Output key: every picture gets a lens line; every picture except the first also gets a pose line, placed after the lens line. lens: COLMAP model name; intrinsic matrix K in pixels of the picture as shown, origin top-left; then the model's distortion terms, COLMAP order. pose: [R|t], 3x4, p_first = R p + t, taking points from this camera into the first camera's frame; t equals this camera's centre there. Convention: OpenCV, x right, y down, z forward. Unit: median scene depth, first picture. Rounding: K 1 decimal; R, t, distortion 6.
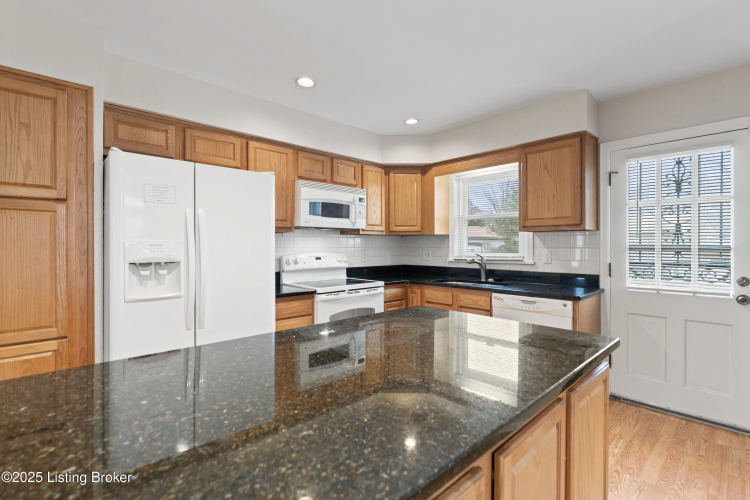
lens RADIAL K [[345.8, 0, 373.4], [0, 345.8, 250.5], [0, 0, 1]] dist [-0.016209, 0.000781]
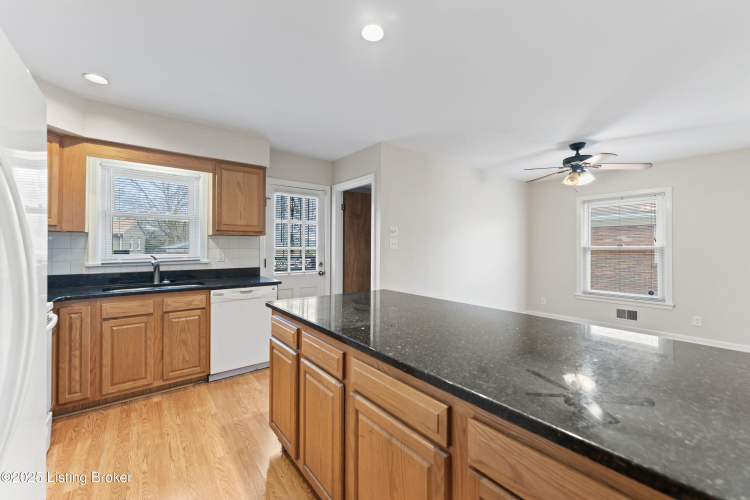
lens RADIAL K [[306.5, 0, 376.1], [0, 306.5, 244.4], [0, 0, 1]] dist [0.002197, -0.000101]
pose [[0.098032, 0.013431, 0.995093, -0.535207], [0.011394, 0.999828, -0.014618, -0.001135], [-0.995118, 0.012771, 0.097862, 0.370338]]
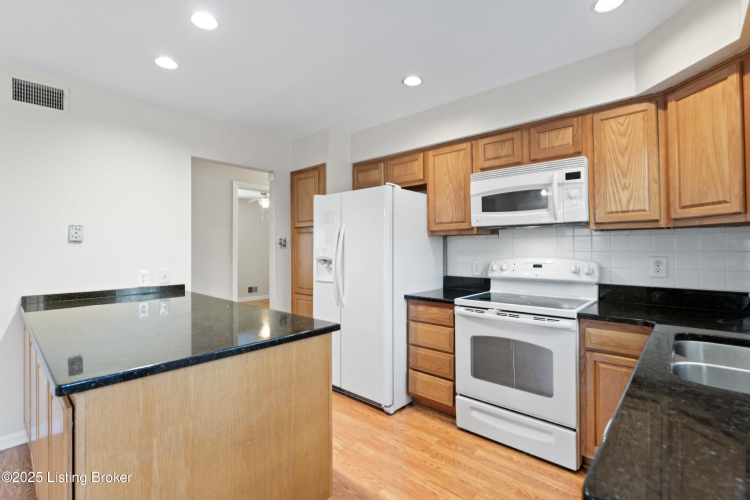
lens RADIAL K [[345.8, 0, 374.6], [0, 345.8, 249.8], [0, 0, 1]] dist [-0.016209, 0.000781]
pose [[0.085907, 0.002793, -0.996299, 0.634260], [-0.010829, 0.999940, 0.001870, -0.011246], [0.996244, 0.010629, 0.085932, 0.678074]]
